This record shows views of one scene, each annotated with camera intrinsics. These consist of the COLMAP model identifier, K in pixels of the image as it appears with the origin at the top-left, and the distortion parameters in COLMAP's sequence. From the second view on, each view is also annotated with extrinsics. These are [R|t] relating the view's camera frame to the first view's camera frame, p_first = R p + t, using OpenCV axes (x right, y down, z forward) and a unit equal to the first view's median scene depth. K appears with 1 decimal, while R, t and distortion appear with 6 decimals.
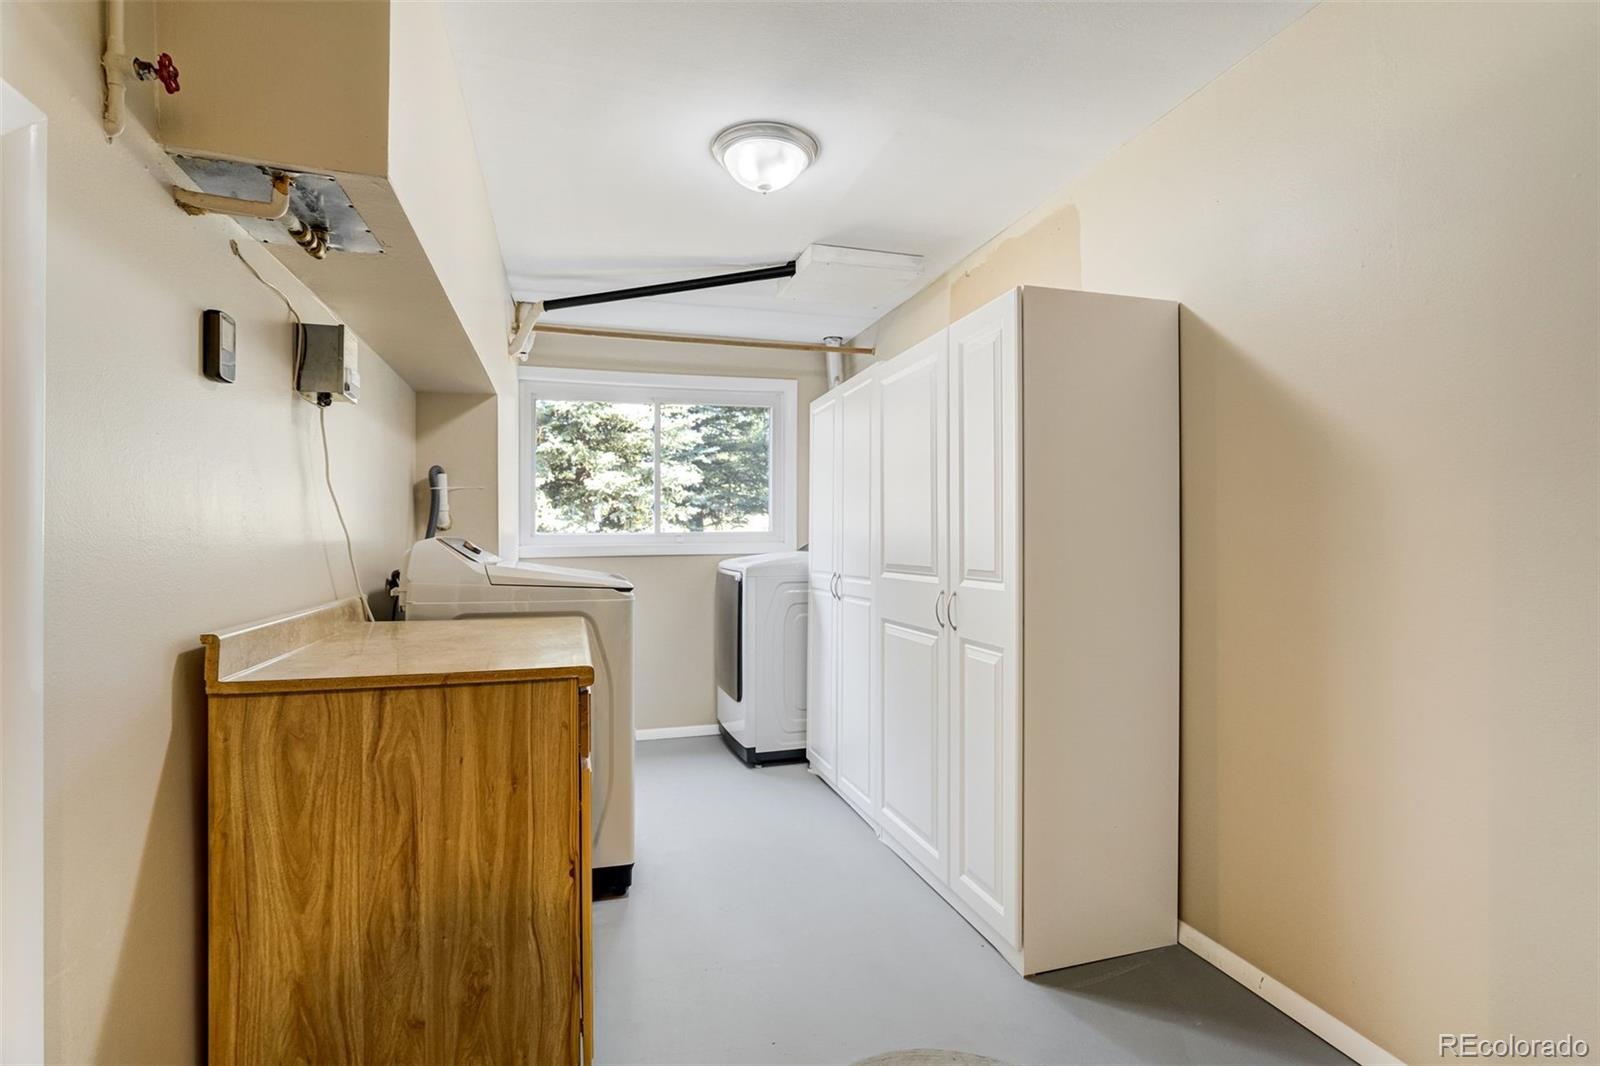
lens RADIAL K [[746.1, 0, 797.6], [0, 746.1, 534.3], [0, 0, 1]] dist [-0.039430, 0.013002]
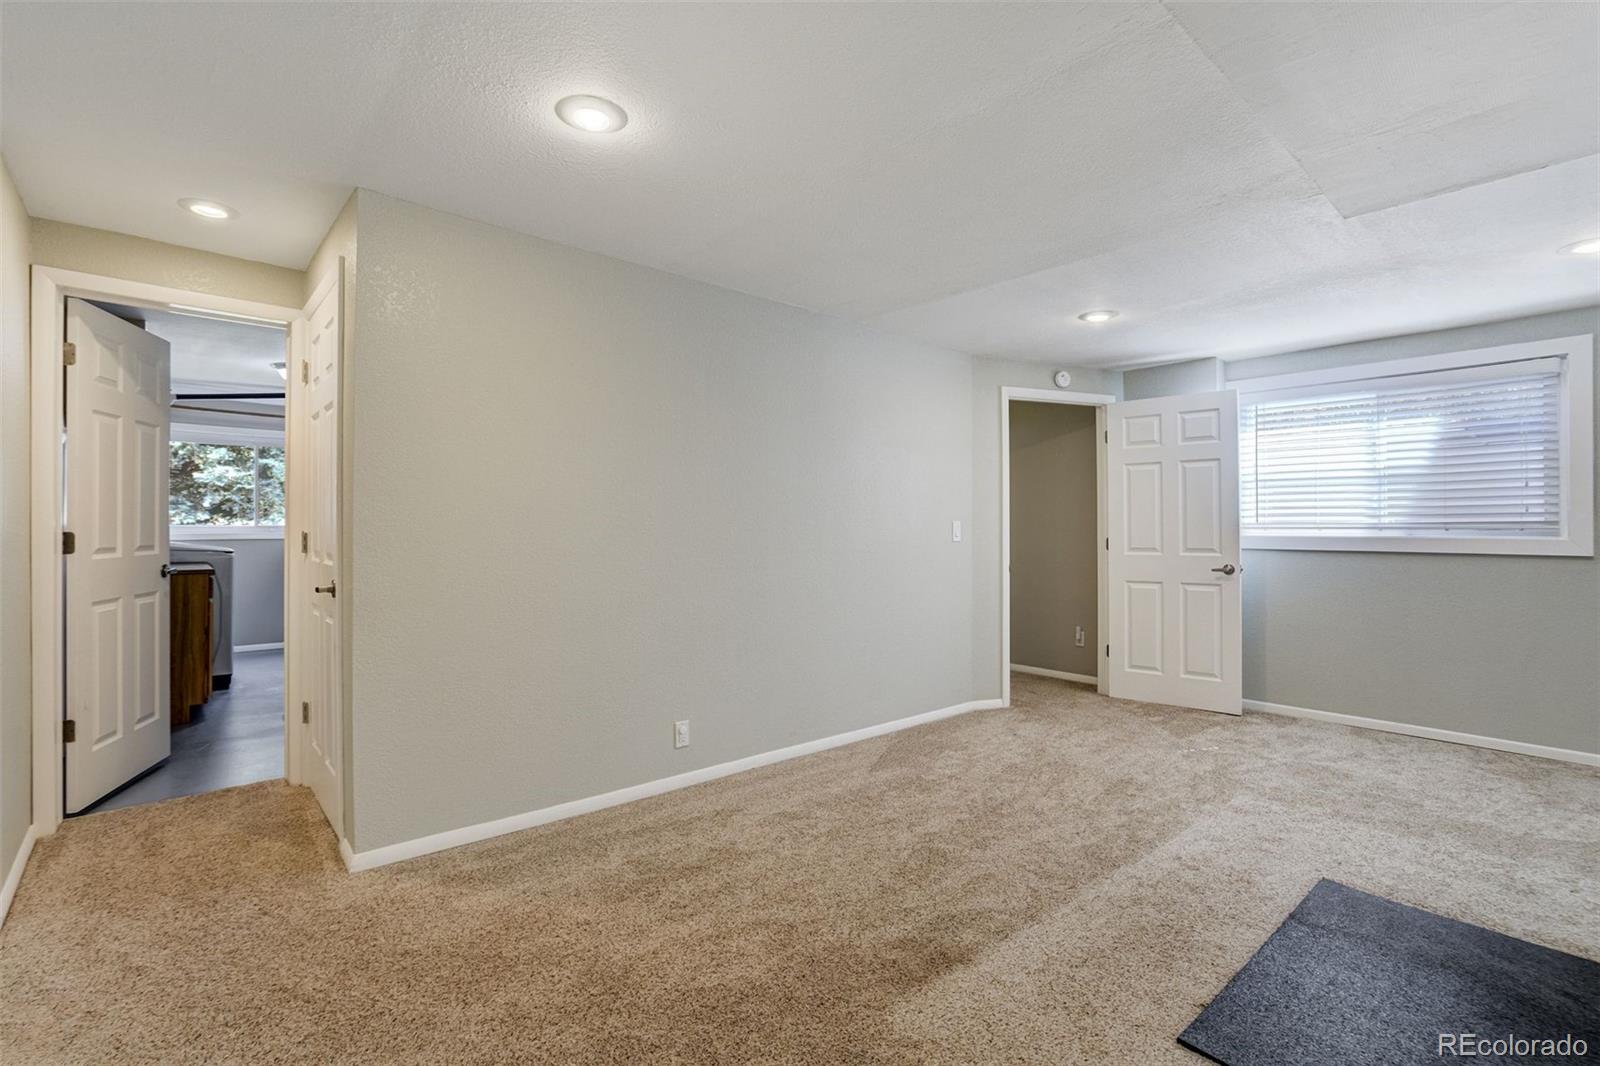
lens RADIAL K [[746.1, 0, 803.2], [0, 746.1, 528.6], [0, 0, 1]] dist [-0.039430, 0.013002]
pose [[0.910910, 0.009769, 0.412490, 0.082739], [-0.011603, 0.999931, 0.001942, -0.003946], [-0.412442, -0.006555, 0.910960, -0.327757]]
